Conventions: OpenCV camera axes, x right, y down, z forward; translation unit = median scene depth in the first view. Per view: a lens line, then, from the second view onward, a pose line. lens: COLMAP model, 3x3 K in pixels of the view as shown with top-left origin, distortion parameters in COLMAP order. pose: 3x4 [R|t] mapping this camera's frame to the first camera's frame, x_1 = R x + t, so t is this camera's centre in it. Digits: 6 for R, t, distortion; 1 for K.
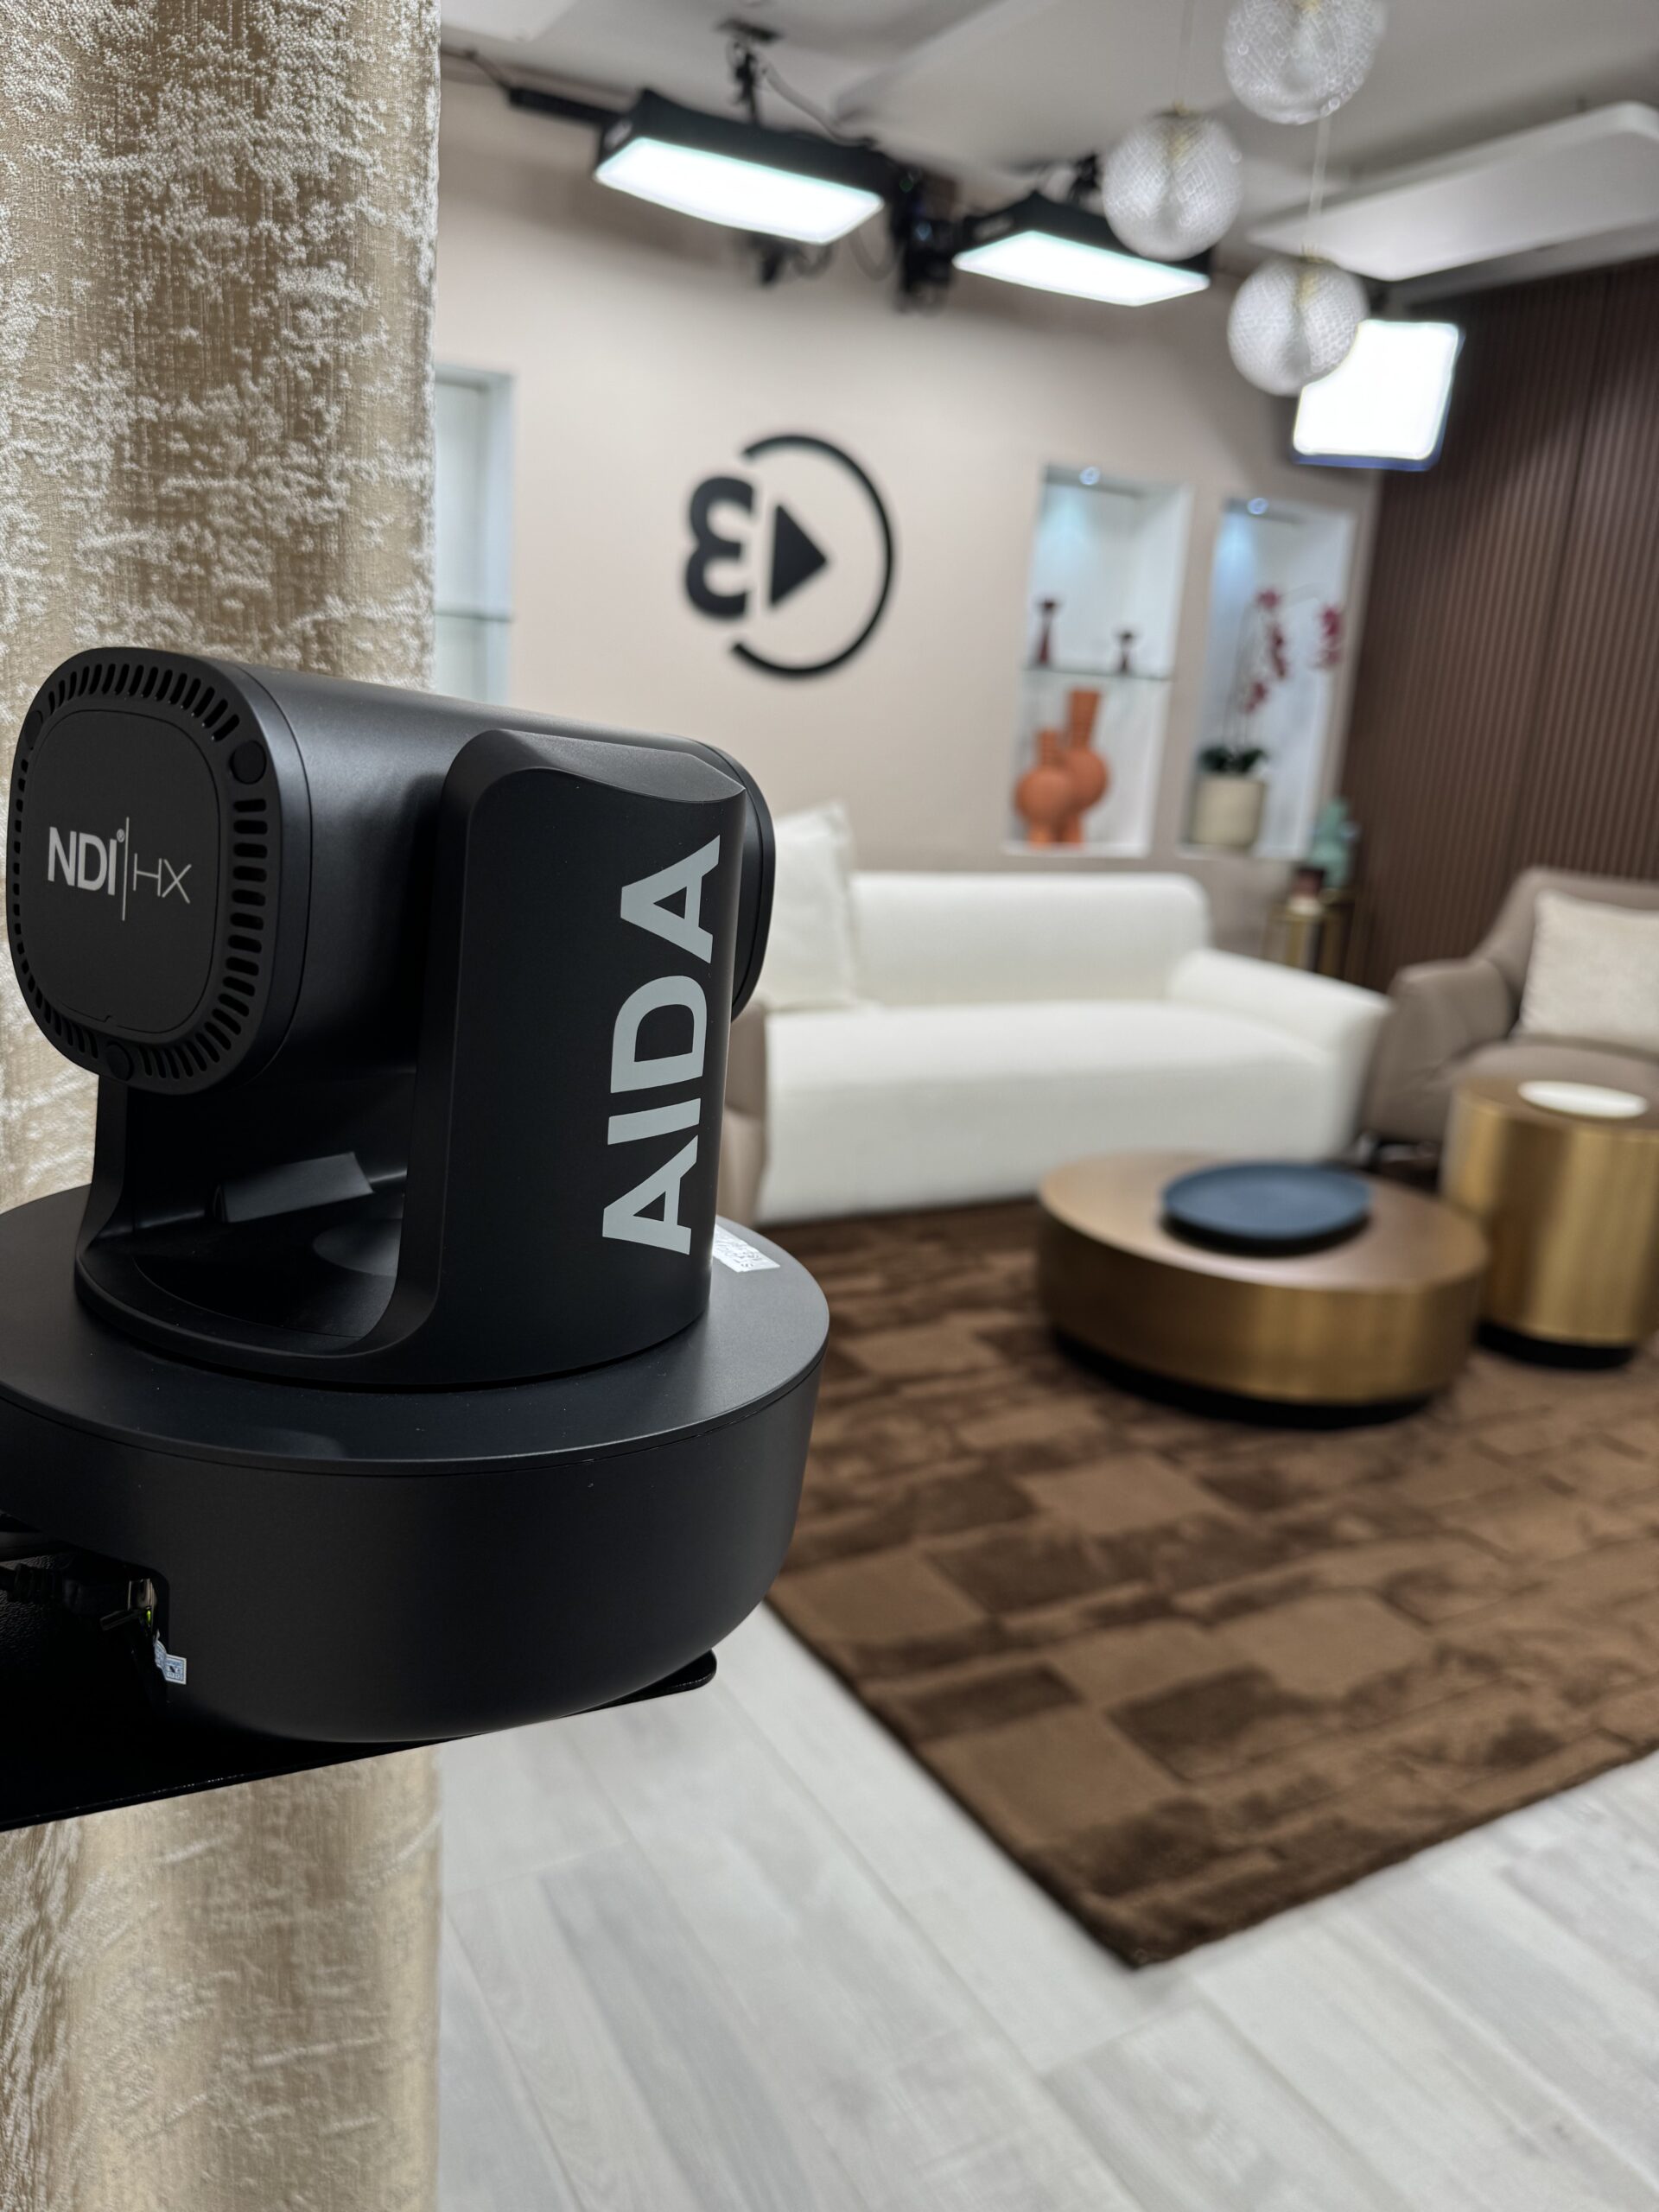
lens RADIAL K [[1578.2, 0, 822.5], [0, 1578.2, 1161.8], [0, 0, 1]] dist [-0.000139, -0.004654]
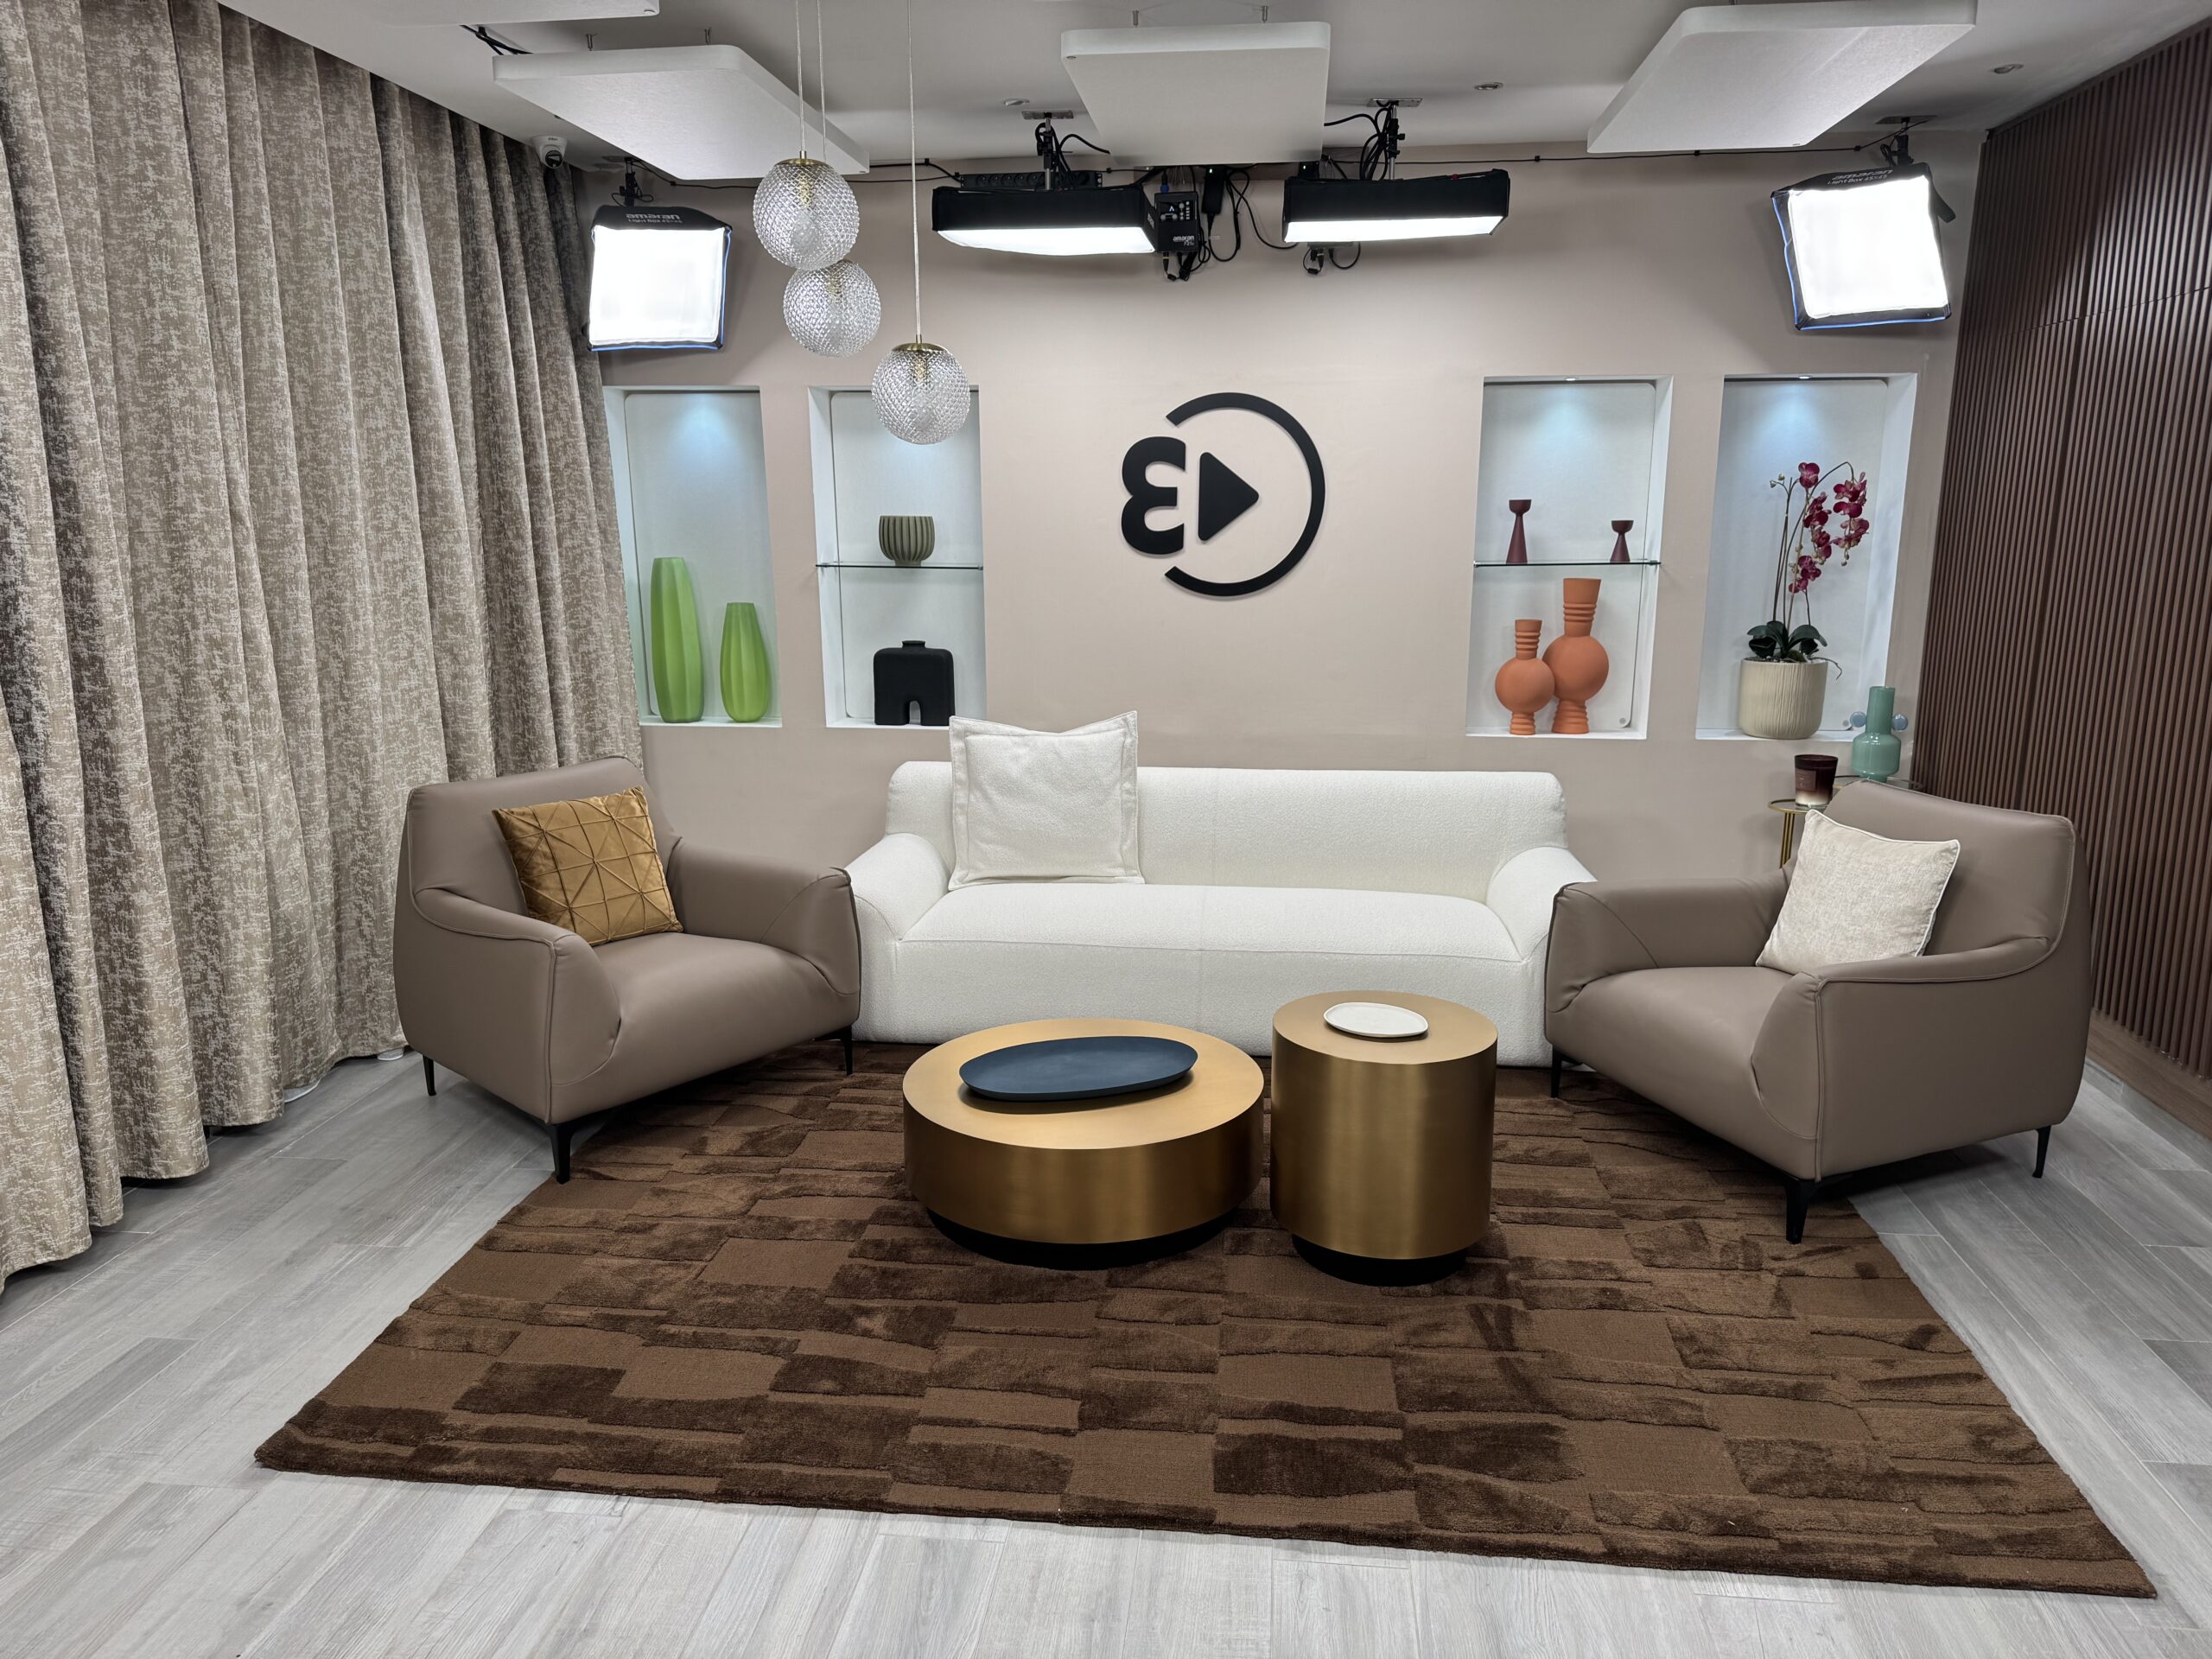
lens RADIAL K [[1578.2, 0, 1106.0], [0, 1578.2, 829.5], [0, 0, 1]] dist [-0.000139, -0.004654]
pose [[0.792147, 0.032918, -0.609442, 0.645485], [-0.106722, 0.990631, -0.085209, -0.030026], [0.600928, 0.132539, 0.788238, 0.059683]]
